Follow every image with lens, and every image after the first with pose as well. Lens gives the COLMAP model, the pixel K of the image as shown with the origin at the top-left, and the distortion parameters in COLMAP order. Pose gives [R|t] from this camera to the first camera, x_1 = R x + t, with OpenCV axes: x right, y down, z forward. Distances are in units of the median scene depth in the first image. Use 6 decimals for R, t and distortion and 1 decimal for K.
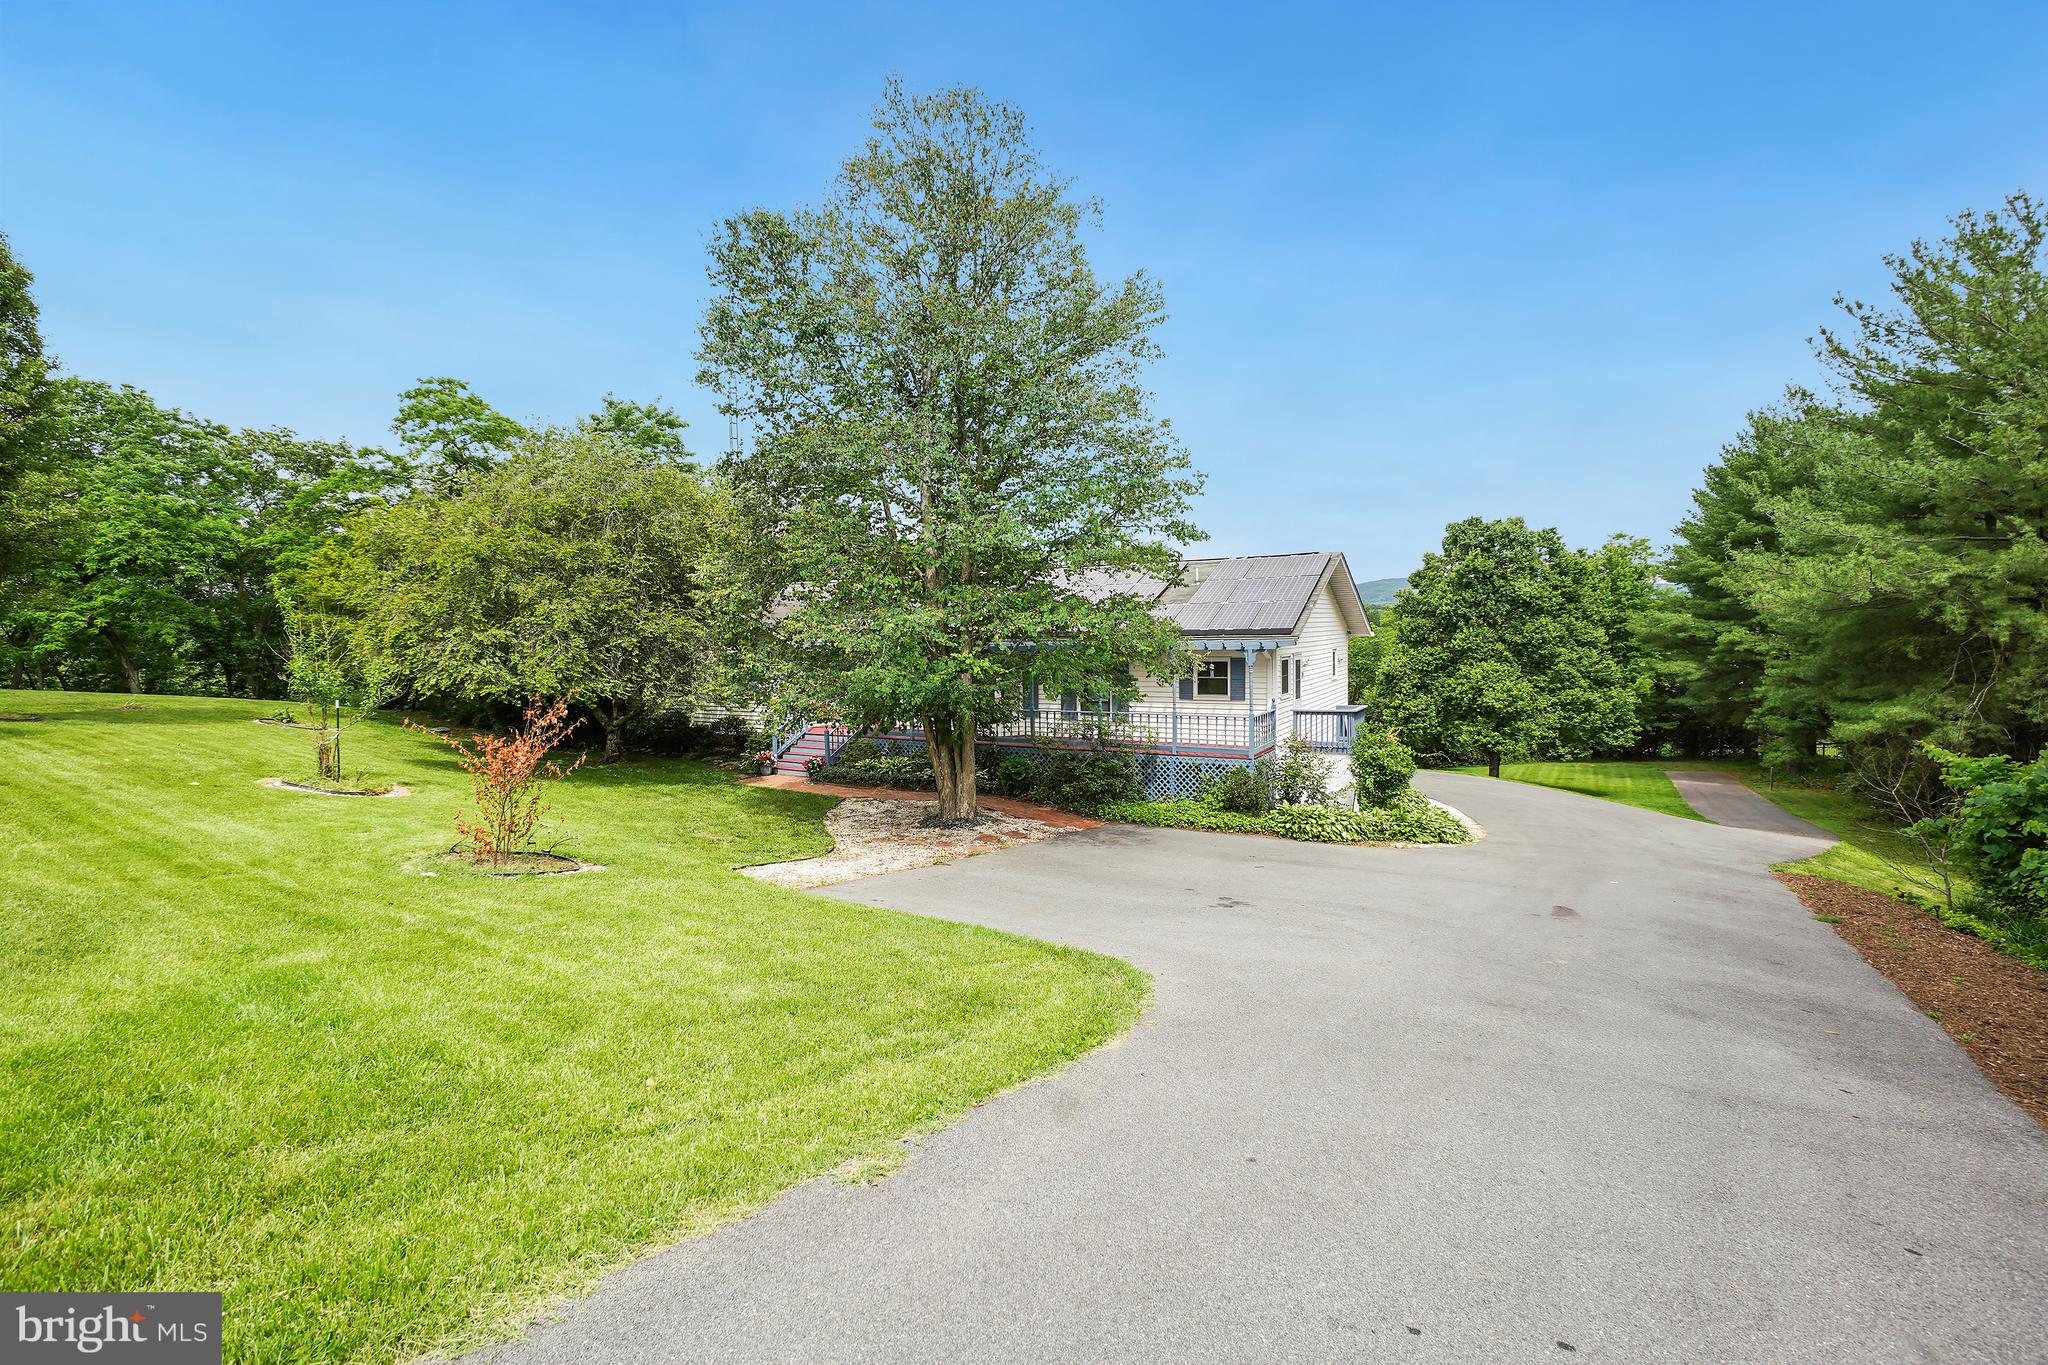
lens RADIAL K [[912.0, 0, 1019.8], [0, 912.0, 689.6], [0, 0, 1]] dist [0.002708, 0.000237]
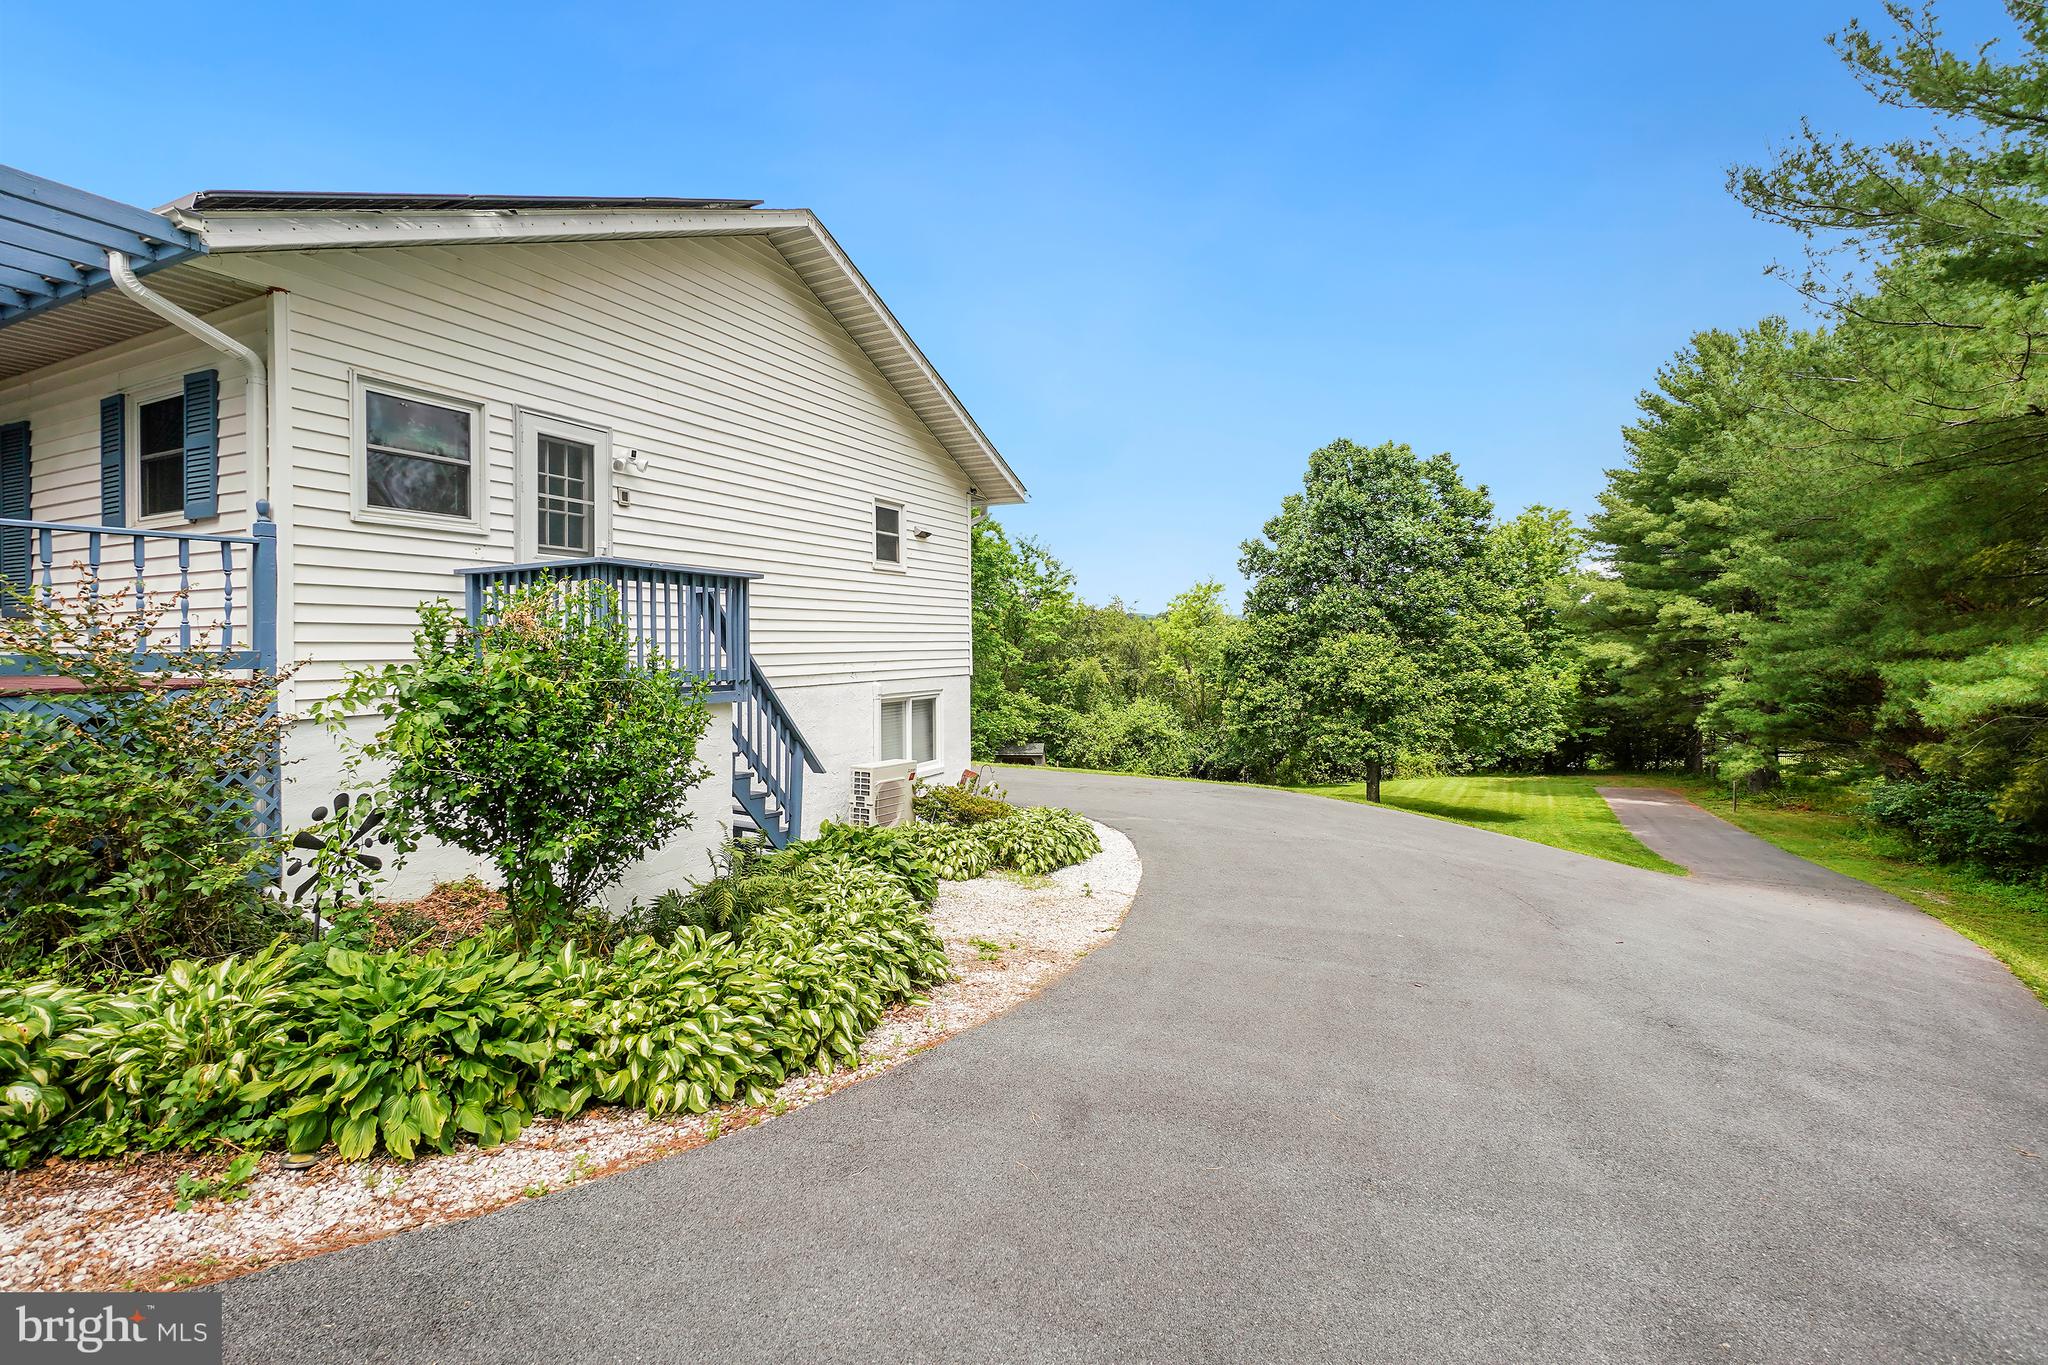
lens RADIAL K [[912.0, 0, 1036.2], [0, 912.0, 674.3], [0, 0, 1]] dist [0.002708, 0.000237]
pose [[0.997389, 0.006479, 0.071923, 0.207284], [-0.003760, 0.999275, -0.037882, 0.029291], [-0.072116, 0.037513, 0.996691, 0.303281]]
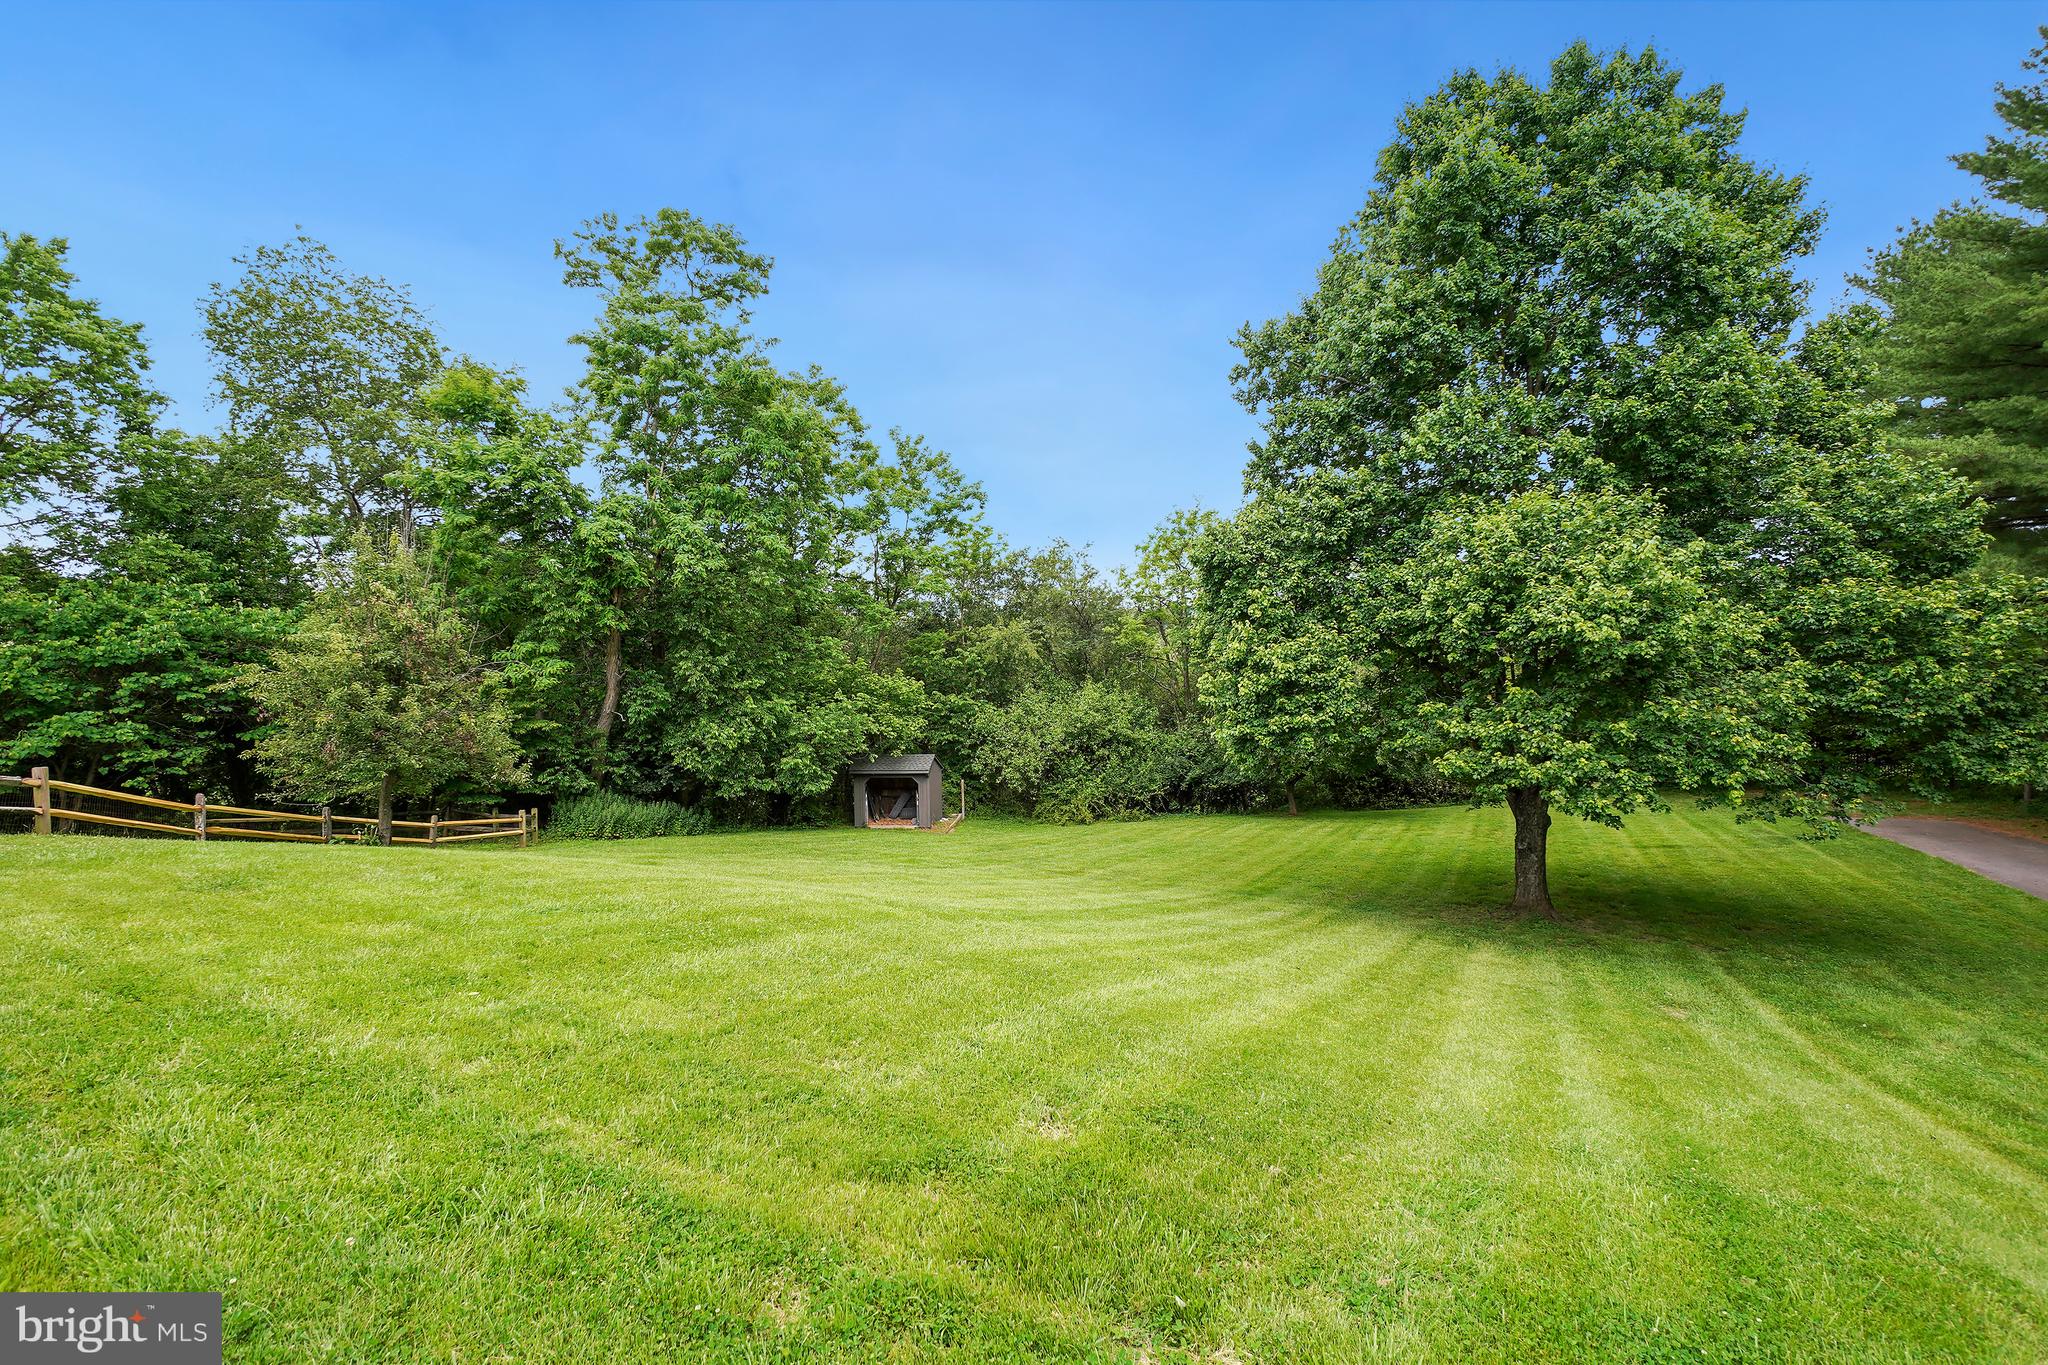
lens RADIAL K [[840.3, 0, 1018.1], [0, 840.3, 682.1], [0, 0, 1]] dist [-0.017407, -0.000052]
pose [[0.999604, -0.007264, 0.027203, 0.338140], [0.008006, 0.999596, -0.027259, 0.033492], [-0.026994, 0.027466, 0.999258, 0.729857]]
